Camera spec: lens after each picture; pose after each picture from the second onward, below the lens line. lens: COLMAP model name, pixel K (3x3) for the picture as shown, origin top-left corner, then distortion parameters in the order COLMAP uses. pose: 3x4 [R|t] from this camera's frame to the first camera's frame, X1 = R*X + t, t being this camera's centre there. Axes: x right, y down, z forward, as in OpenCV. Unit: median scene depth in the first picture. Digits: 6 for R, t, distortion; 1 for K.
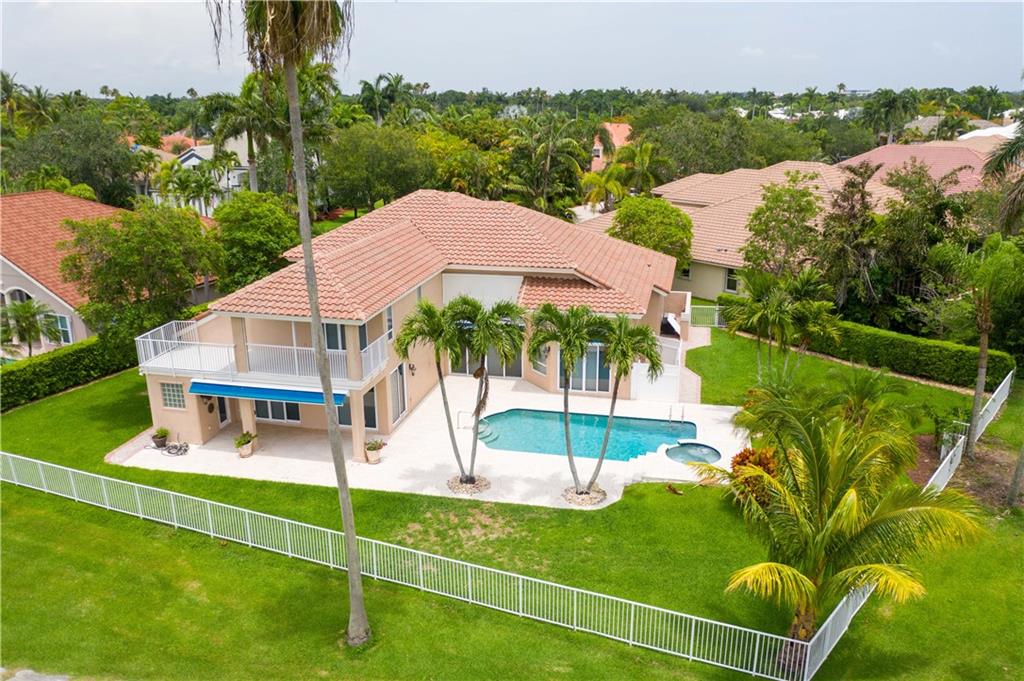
lens RADIAL K [[802.0, 0, 512.0], [0, 802.0, 340.5], [0, 0, 1]] dist [-0.012839, 0.002130]
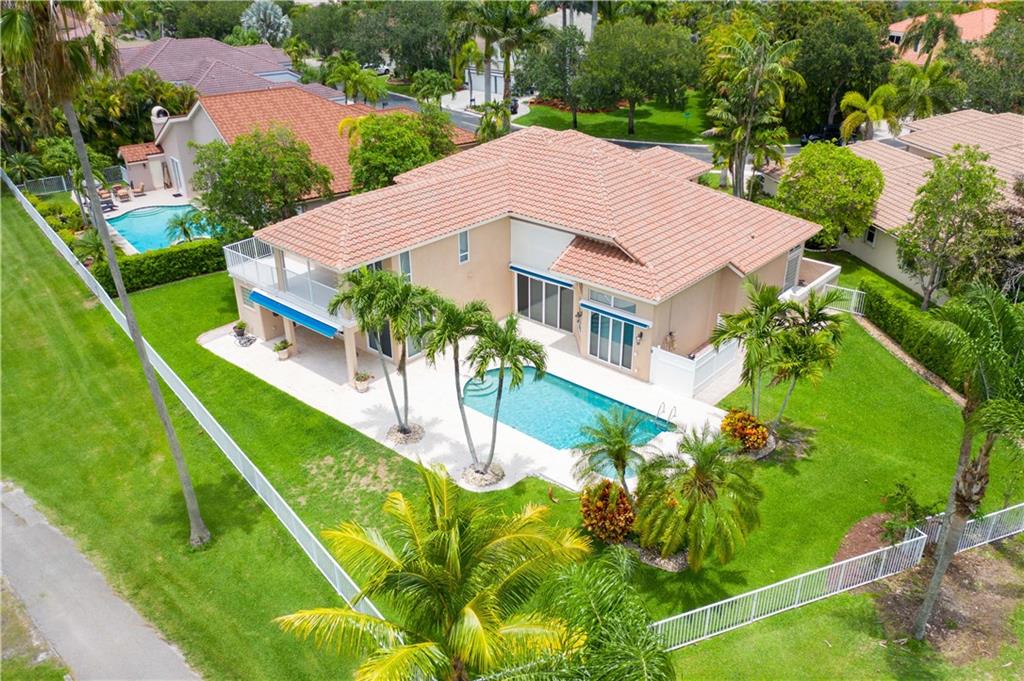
lens RADIAL K [[802.0, 0, 512.0], [0, 802.0, 340.5], [0, 0, 1]] dist [-0.012839, 0.002130]
pose [[0.876225, 0.212921, -0.432313, 0.477756], [-0.136913, 0.970121, 0.200301, -0.169477], [0.462044, -0.116319, 0.879196, 0.103366]]
